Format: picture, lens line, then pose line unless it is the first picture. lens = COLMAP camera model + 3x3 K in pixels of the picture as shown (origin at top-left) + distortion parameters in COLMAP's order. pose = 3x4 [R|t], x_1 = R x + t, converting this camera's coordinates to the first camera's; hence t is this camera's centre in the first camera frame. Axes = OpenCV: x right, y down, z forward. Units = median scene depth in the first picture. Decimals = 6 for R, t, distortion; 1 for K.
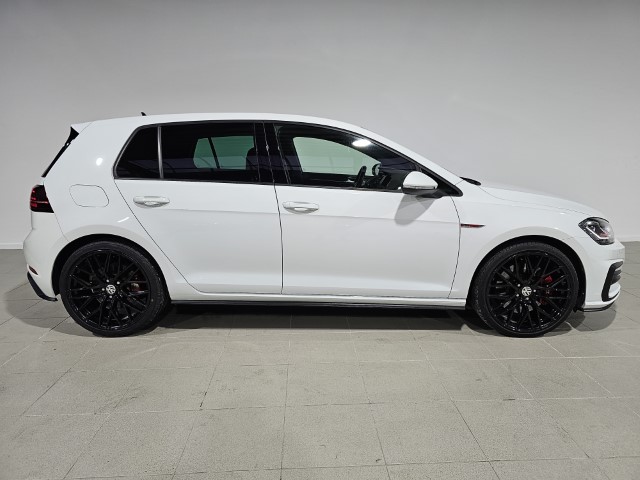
lens RADIAL K [[436.3, 0, 318.2], [0, 436.3, 238.3], [0, 0, 1]] dist [0.045864, -0.018570]
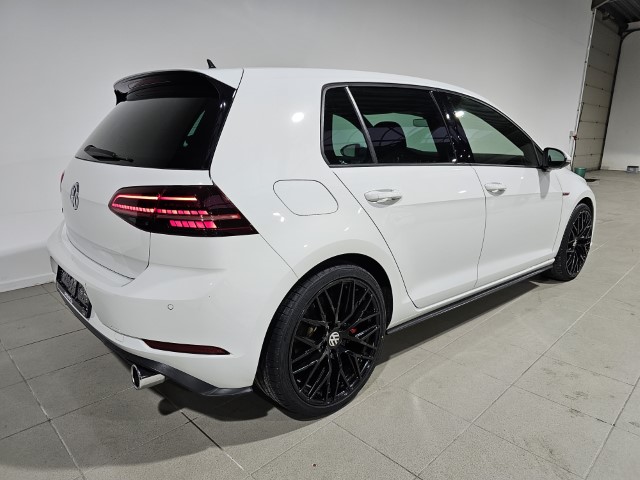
lens RADIAL K [[436.3, 0, 321.0], [0, 436.3, 246.9], [0, 0, 1]] dist [0.045864, -0.018570]
pose [[0.737438, -0.158013, 0.656672, -0.905658], [0.145442, 0.986590, 0.074070, -0.069944], [-0.659570, 0.040886, 0.750530, 0.548078]]
